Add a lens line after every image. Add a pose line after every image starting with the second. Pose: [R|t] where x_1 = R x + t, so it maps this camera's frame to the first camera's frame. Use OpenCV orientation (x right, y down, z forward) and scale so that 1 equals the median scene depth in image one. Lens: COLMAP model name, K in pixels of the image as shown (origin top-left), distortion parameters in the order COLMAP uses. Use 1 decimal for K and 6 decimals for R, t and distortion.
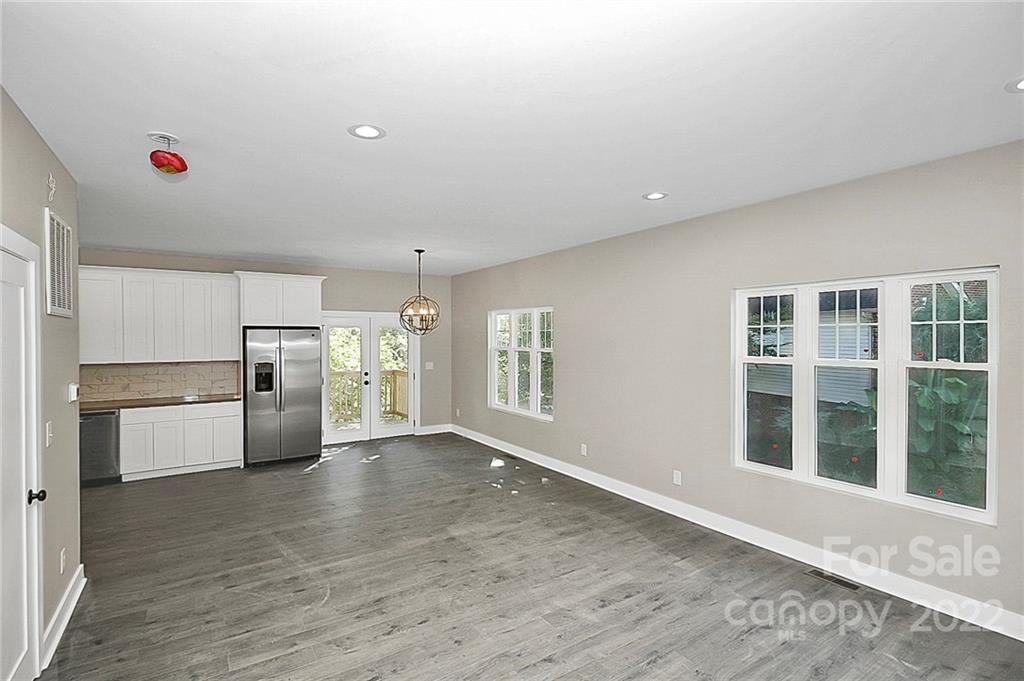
lens RADIAL K [[497.9, 0, 515.4], [0, 497.9, 336.9], [0, 0, 1]] dist [0.004716, -0.008745]
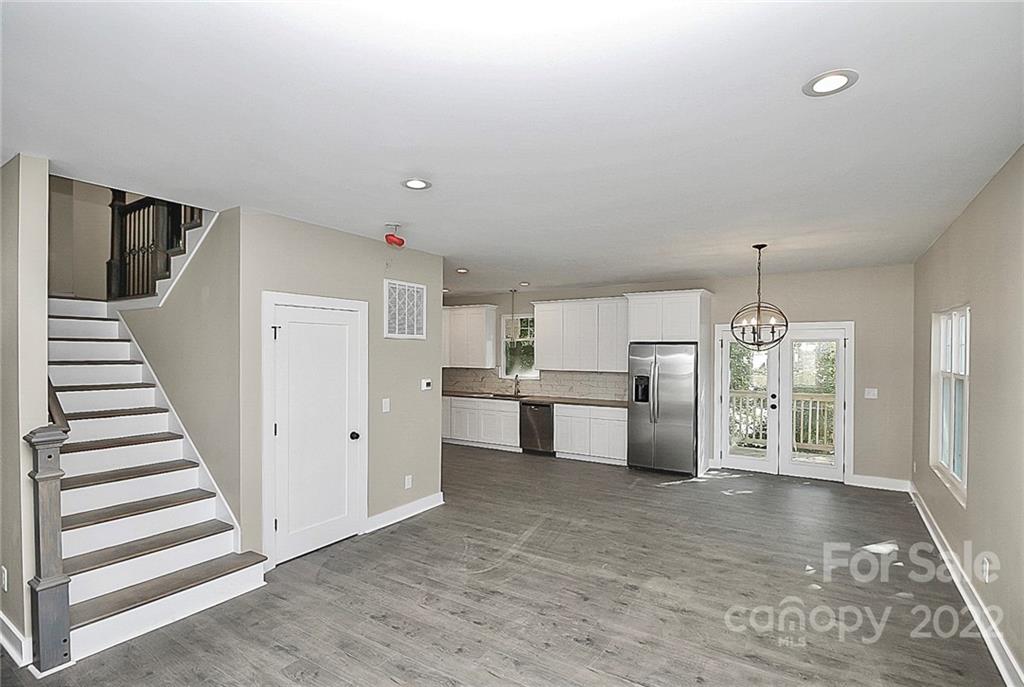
lens RADIAL K [[497.9, 0, 500.7], [0, 497.9, 358.1], [0, 0, 1]] dist [0.004716, -0.008745]
pose [[0.398280, 0.019695, -0.917053, 0.401932], [-0.008180, 0.999806, 0.017919, -0.003415], [0.917228, 0.000365, 0.398363, 0.318177]]
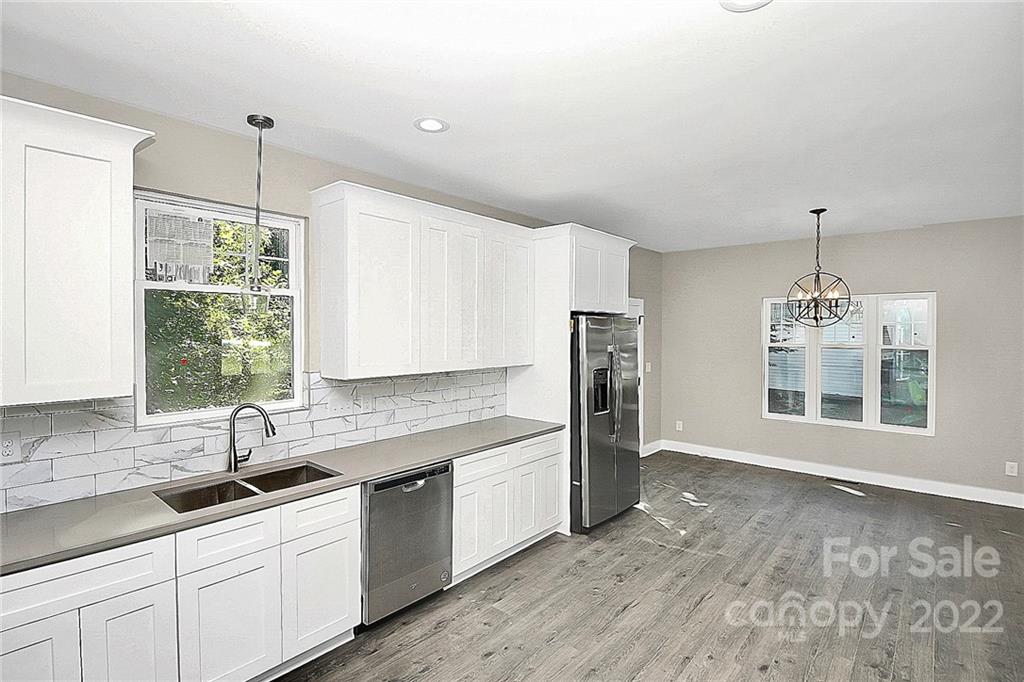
lens RADIAL K [[497.9, 0, 518.6], [0, 497.9, 326.0], [0, 0, 1]] dist [0.004716, -0.008745]
pose [[0.958406, 0.005158, 0.285363, -0.872055], [-0.000653, 0.999874, -0.015881, 0.008754], [-0.285409, 0.015034, 0.958288, 0.452724]]
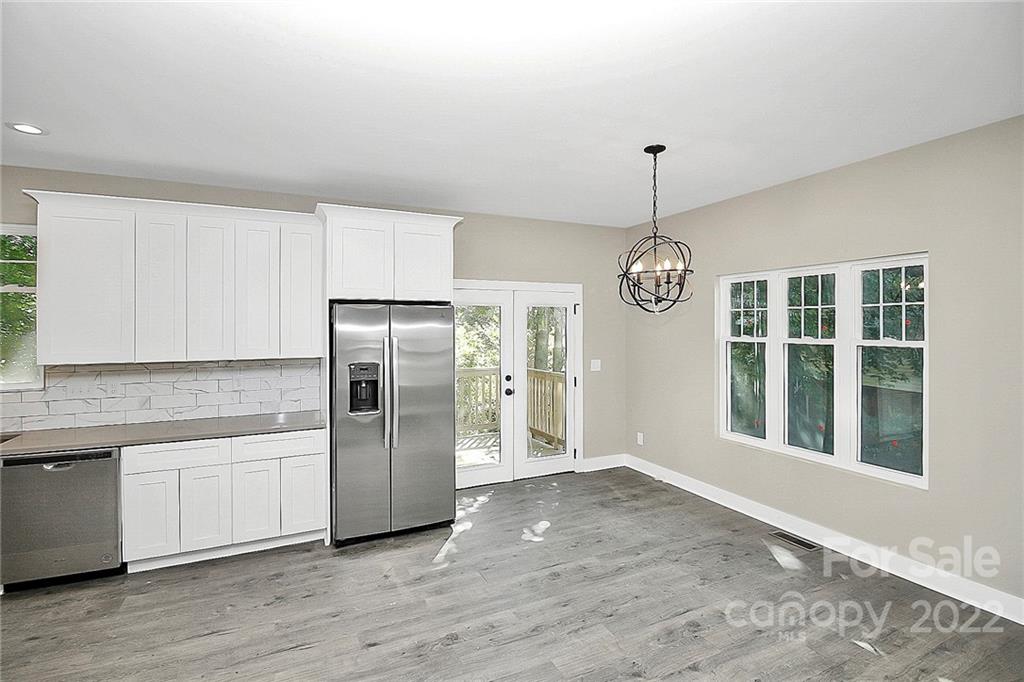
lens RADIAL K [[497.9, 0, 513.5], [0, 497.9, 322.2], [0, 0, 1]] dist [0.004716, -0.008745]
pose [[0.991788, -0.000932, -0.127887, -0.288215], [-0.000097, 0.999968, -0.008043, 0.010907], [0.127891, 0.007989, 0.991756, 0.501592]]
